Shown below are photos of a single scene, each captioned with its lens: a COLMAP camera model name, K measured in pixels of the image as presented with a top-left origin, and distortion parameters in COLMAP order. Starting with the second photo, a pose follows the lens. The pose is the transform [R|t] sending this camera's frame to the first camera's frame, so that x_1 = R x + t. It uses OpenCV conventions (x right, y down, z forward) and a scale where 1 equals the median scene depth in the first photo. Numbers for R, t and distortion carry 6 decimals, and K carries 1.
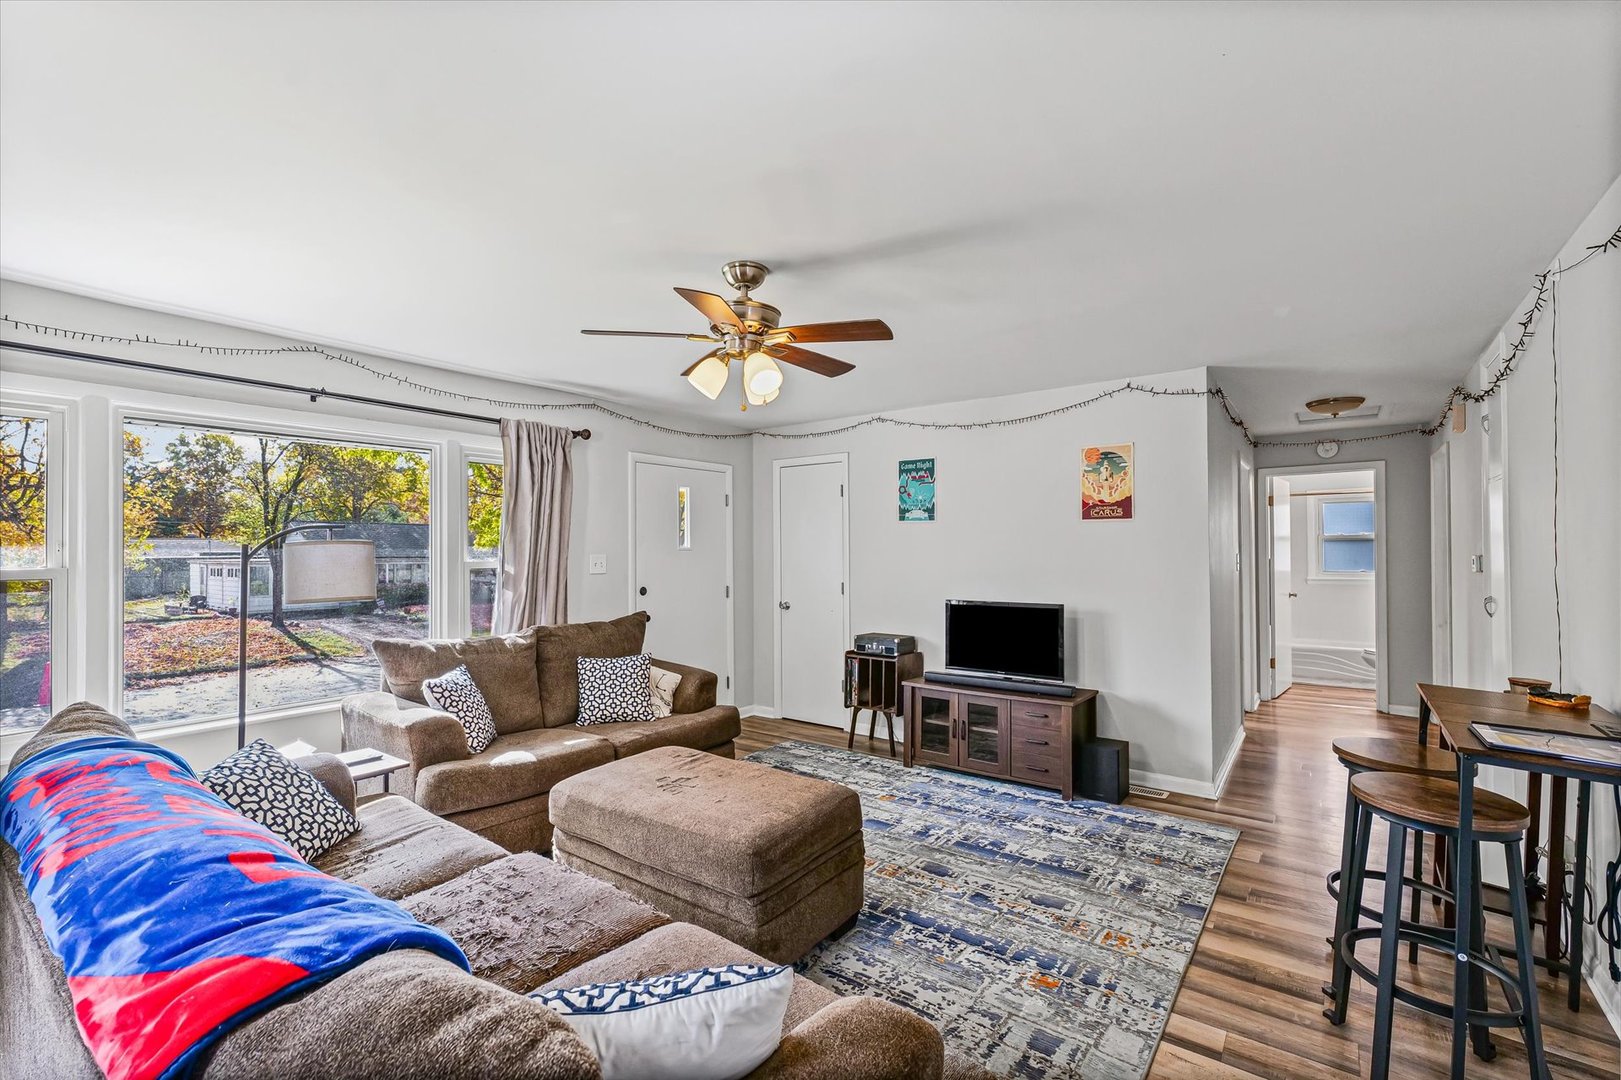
lens RADIAL K [[725.6, 0, 805.3], [0, 725.6, 545.9], [0, 0, 1]] dist [0.001239, -0.000782]
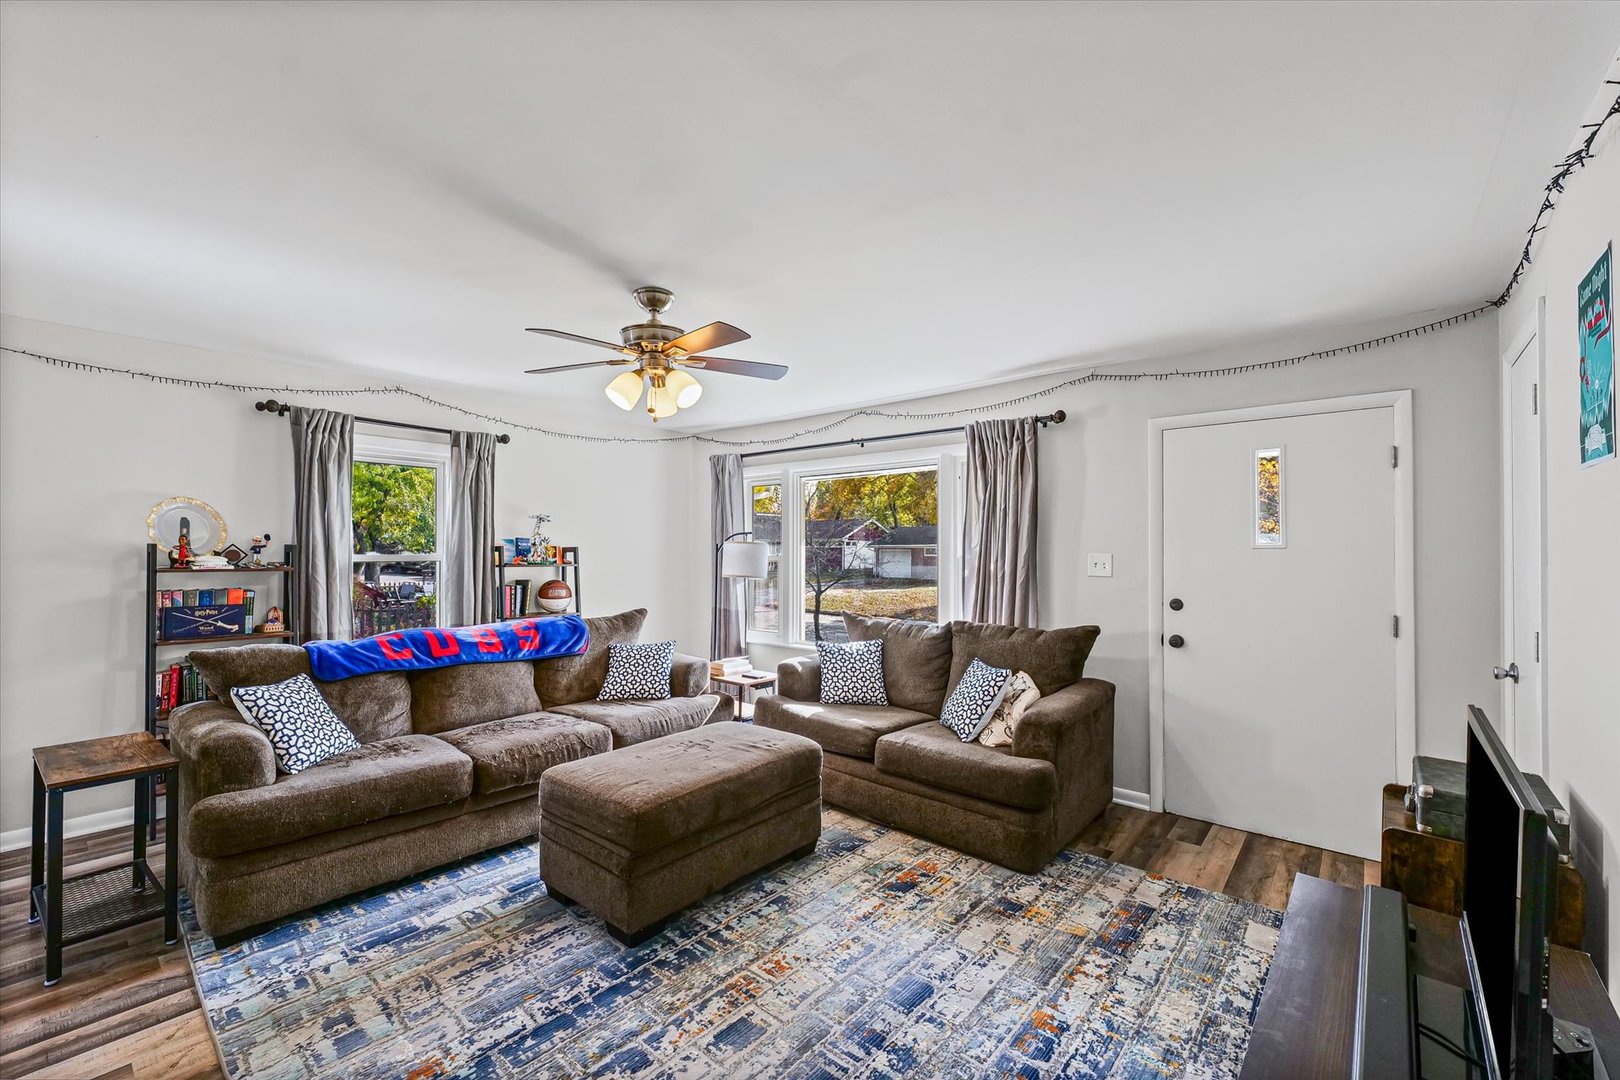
lens RADIAL K [[669.2, 0, 805.1], [0, 669.2, 540.3], [0, 0, 1]] dist [-0.001003, -0.000170]
pose [[-0.081393, -0.006396, -0.996662, 0.683635], [0.003780, 0.999970, -0.006726, 0.001451], [0.996675, -0.004315, -0.081366, 0.968291]]
